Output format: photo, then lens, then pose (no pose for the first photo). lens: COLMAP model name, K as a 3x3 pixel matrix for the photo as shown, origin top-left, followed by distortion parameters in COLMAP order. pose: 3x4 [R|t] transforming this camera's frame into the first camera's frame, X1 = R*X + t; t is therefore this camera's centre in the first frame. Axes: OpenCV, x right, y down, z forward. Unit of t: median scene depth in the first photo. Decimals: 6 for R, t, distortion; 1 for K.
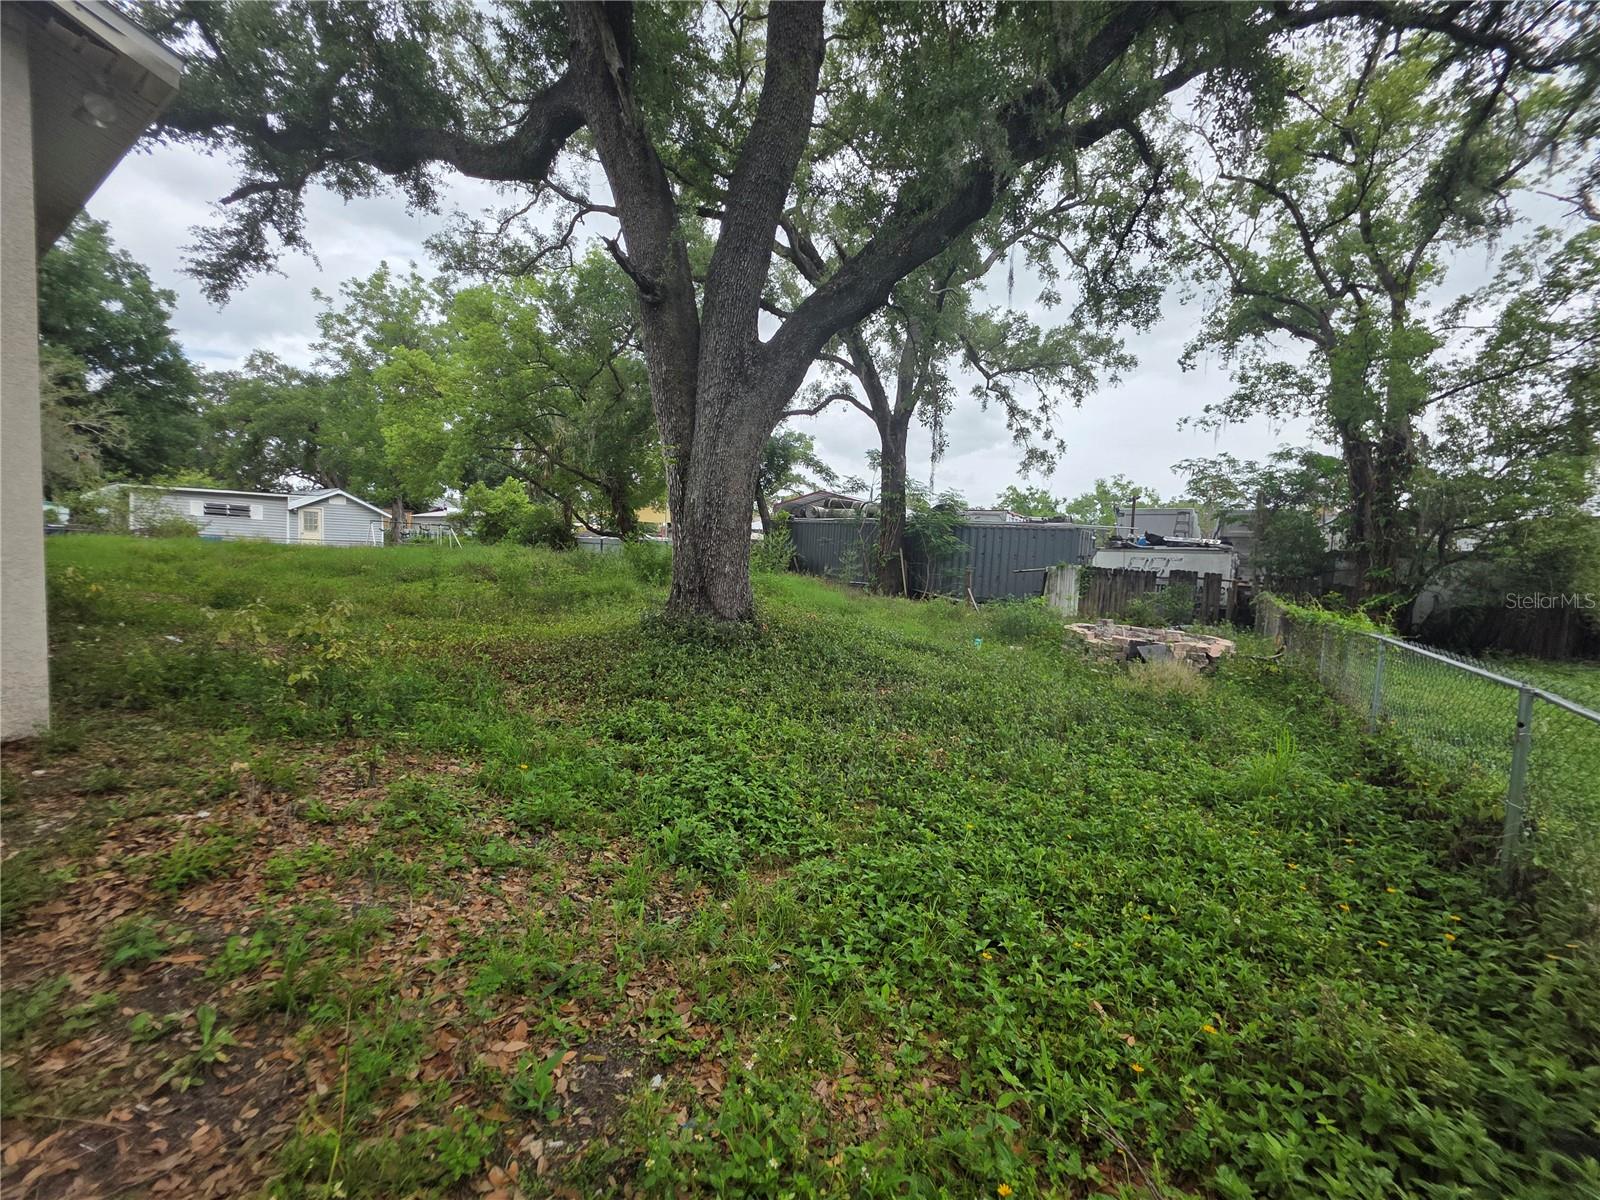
lens RADIAL K [[642.9, 0, 801.6], [0, 642.9, 599.4], [0, 0, 1]] dist [0.000390, -0.000467]
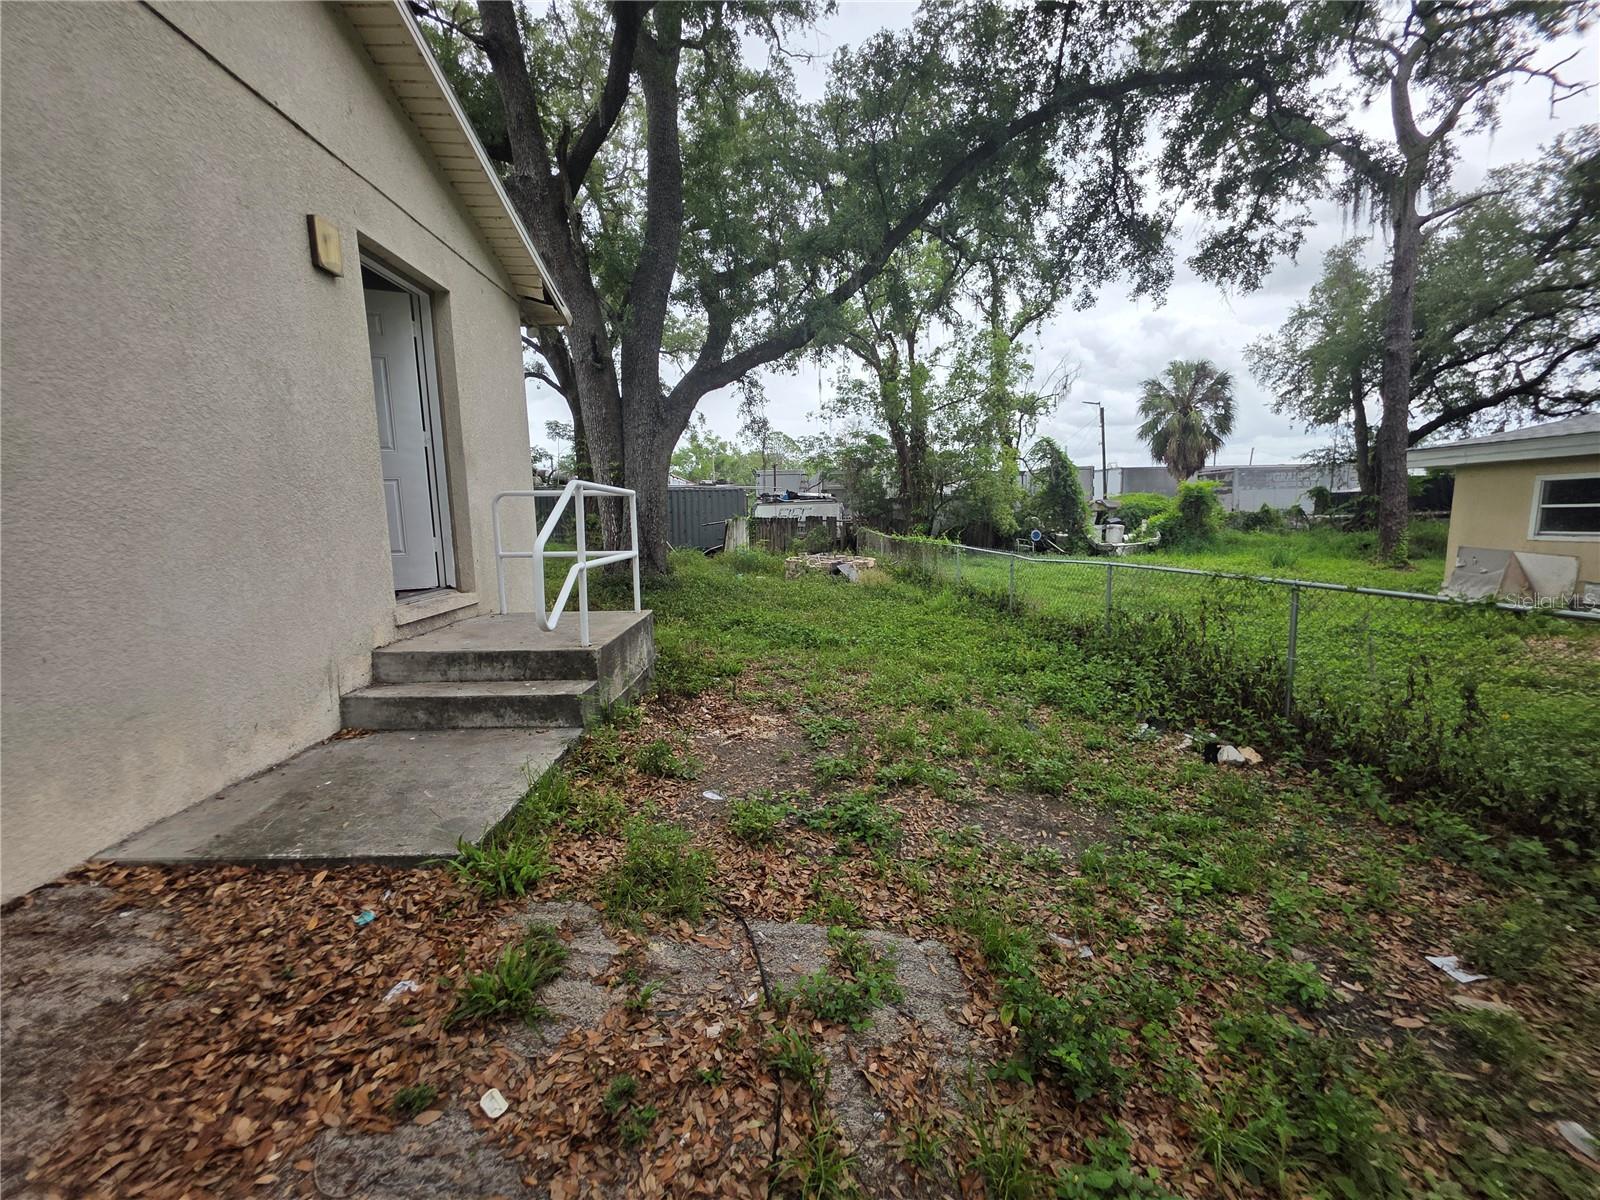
lens RADIAL K [[642.9, 0, 801.5], [0, 642.9, 598.2], [0, 0, 1]] dist [0.000390, -0.000467]
pose [[0.812793, -0.138584, 0.565829, -0.269544], [0.095336, 0.989840, 0.105486, -0.016062], [-0.574699, -0.031794, 0.817747, -0.177947]]
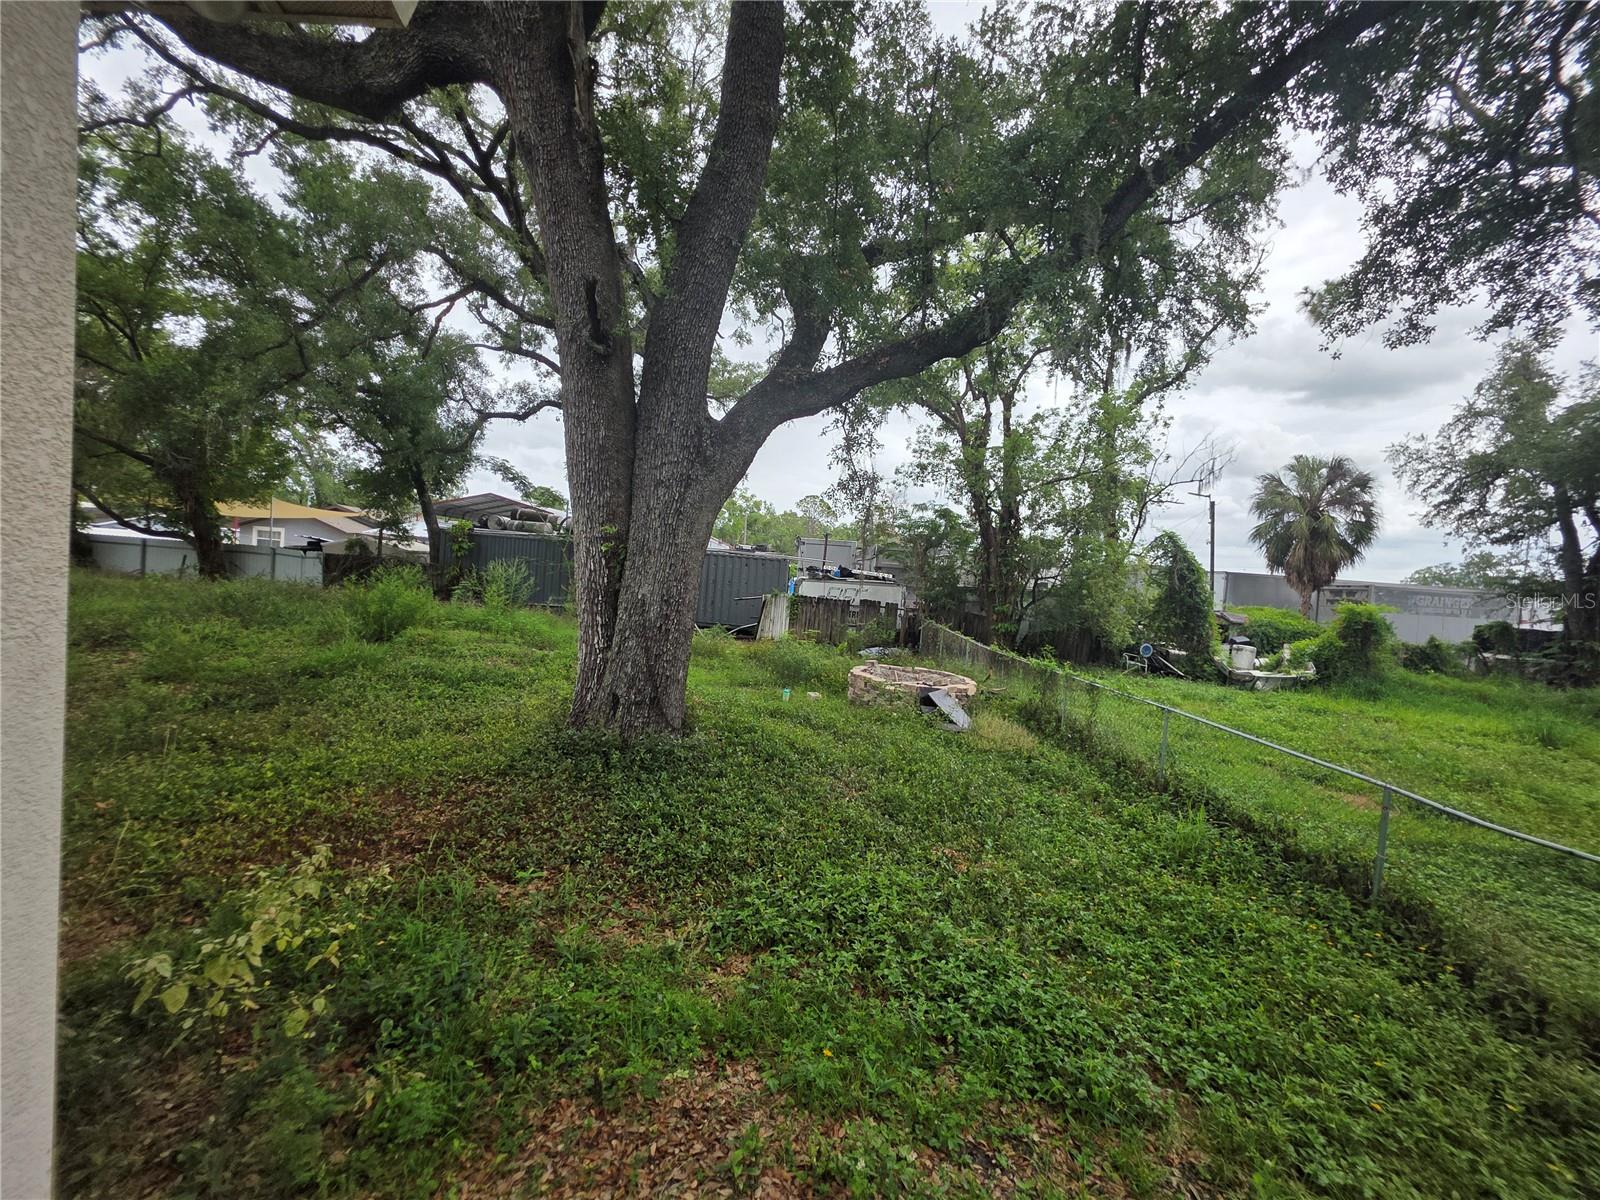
lens RADIAL K [[642.9, 0, 798.9], [0, 642.9, 596.9], [0, 0, 1]] dist [0.000390, -0.000467]
pose [[0.837760, -0.006060, 0.546005, -0.164310], [0.002762, 0.999973, 0.006860, -0.056731], [-0.546032, -0.004239, 0.837754, 0.064449]]
